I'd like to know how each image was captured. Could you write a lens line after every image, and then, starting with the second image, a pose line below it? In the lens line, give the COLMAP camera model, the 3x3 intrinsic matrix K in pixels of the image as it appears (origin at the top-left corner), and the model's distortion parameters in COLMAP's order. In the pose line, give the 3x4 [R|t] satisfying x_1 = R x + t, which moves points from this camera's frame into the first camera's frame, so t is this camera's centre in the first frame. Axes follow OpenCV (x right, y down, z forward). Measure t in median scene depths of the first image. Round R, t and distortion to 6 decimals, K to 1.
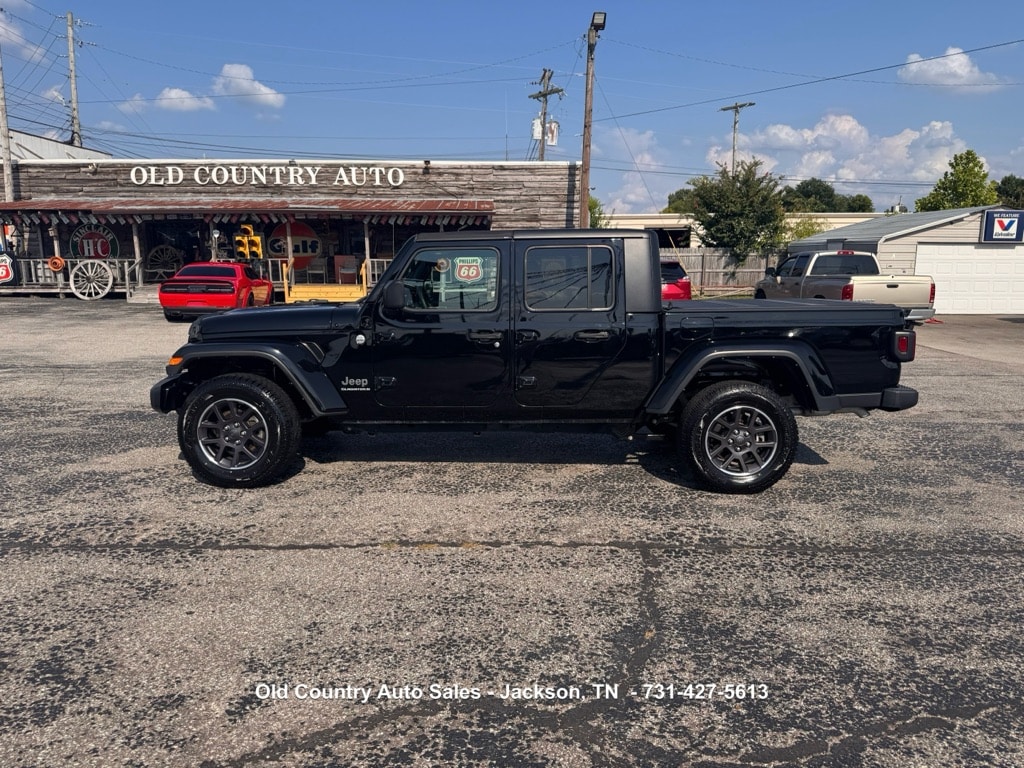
lens RADIAL K [[764.4, 0, 514.4], [0, 764.4, 391.0], [0, 0, 1]] dist [0.062296, -0.084345]
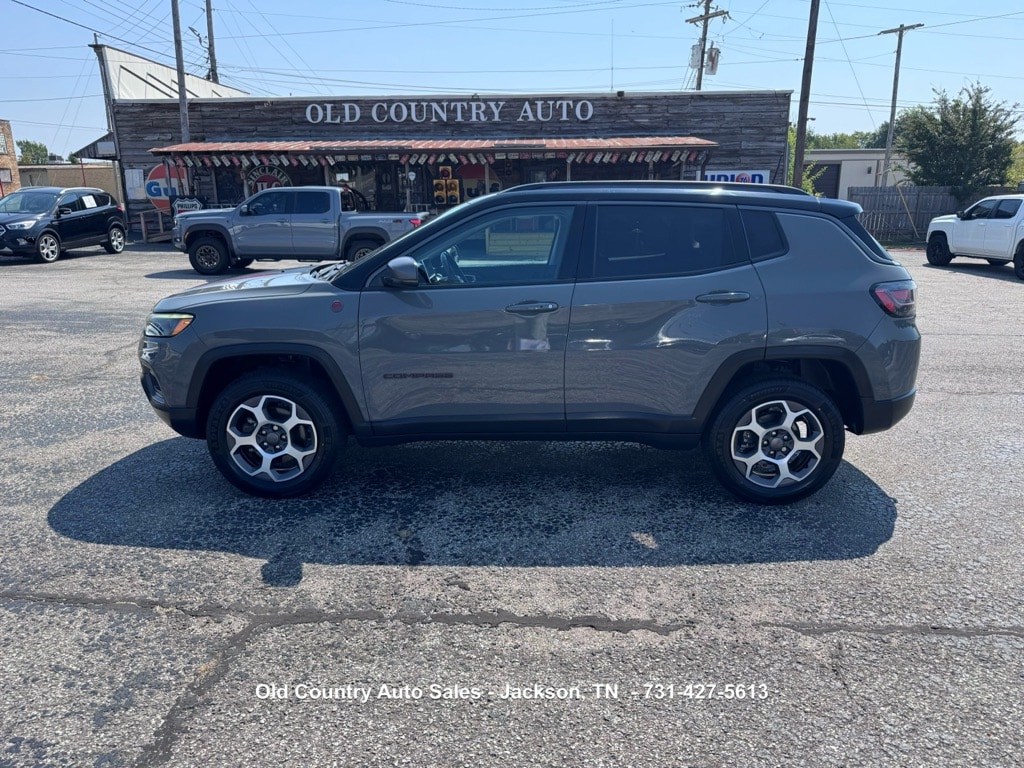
lens RADIAL K [[764.4, 0, 511.7], [0, 764.4, 399.5], [0, 0, 1]] dist [0.062296, -0.084345]
pose [[0.997583, 0.012097, -0.068425, -0.174974], [-0.006461, 0.996611, 0.082005, -0.008473], [0.069185, -0.081364, 0.994280, 0.046802]]
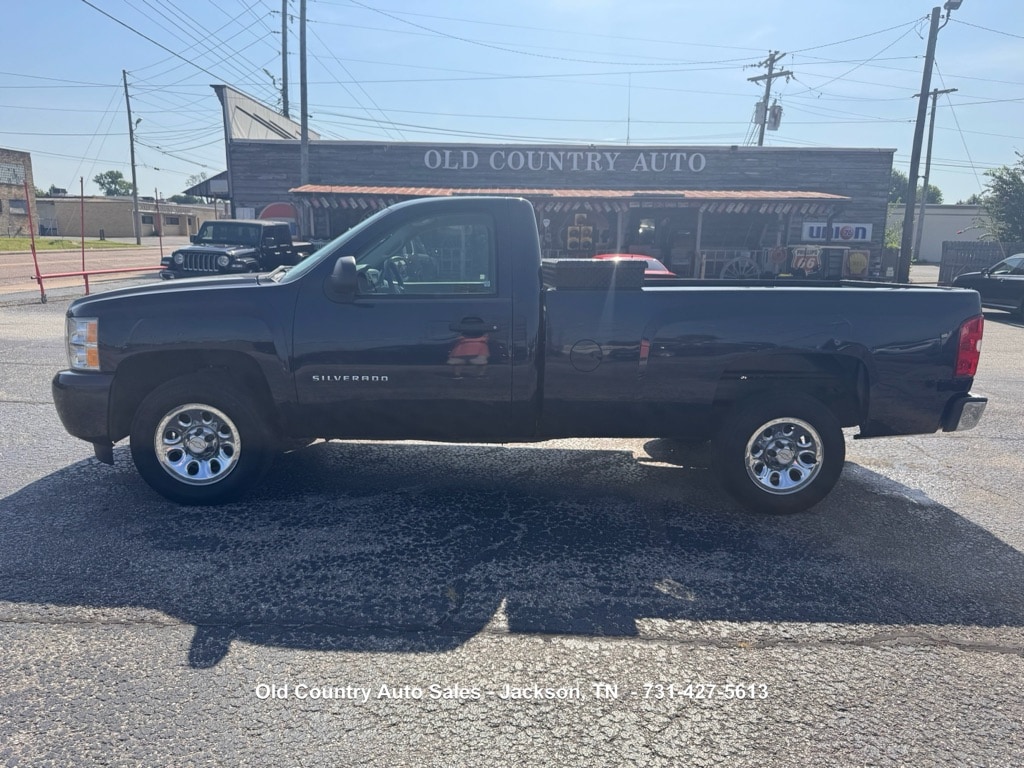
lens RADIAL K [[764.4, 0, 515.5], [0, 764.4, 396.5], [0, 0, 1]] dist [0.062296, -0.084345]
pose [[0.999621, 0.020071, -0.018847, -0.357235], [-0.019591, 0.999488, 0.025279, -0.009169], [0.019345, -0.024900, 0.999503, 0.034822]]
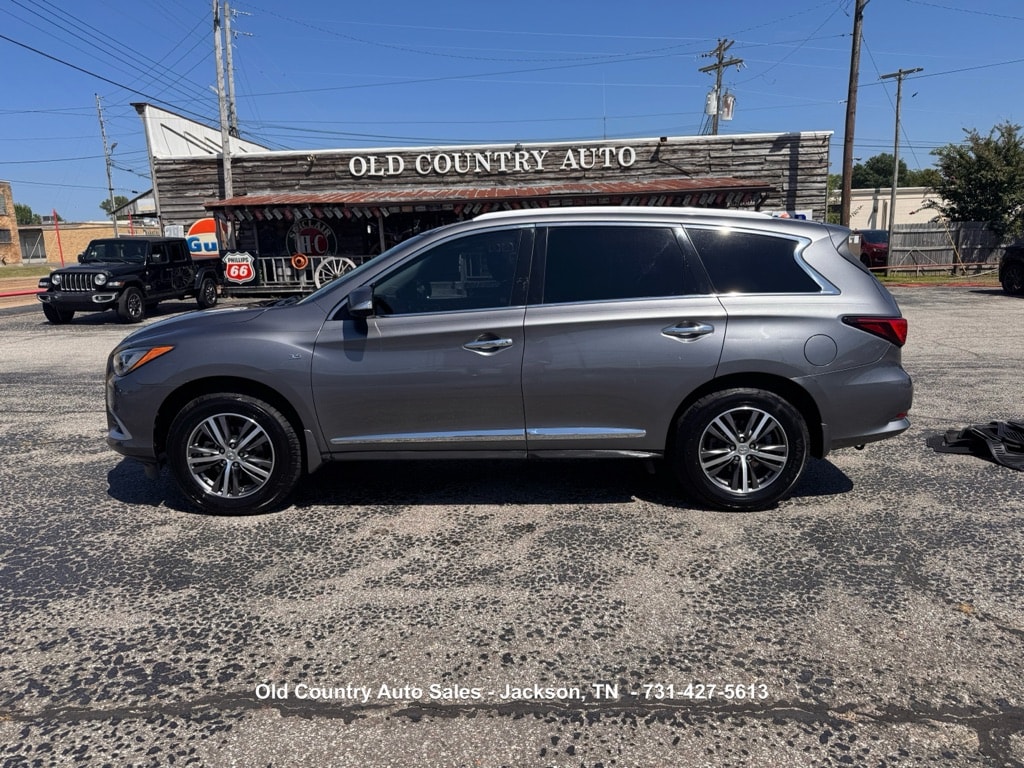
lens RADIAL K [[764.4, 0, 508.3], [0, 764.4, 393.2], [0, 0, 1]] dist [0.062296, -0.084345]
pose [[0.998651, -0.022611, -0.046740, -0.262365], [0.023279, 0.999634, 0.013783, -0.009025], [0.046411, -0.014852, 0.998812, 0.059155]]
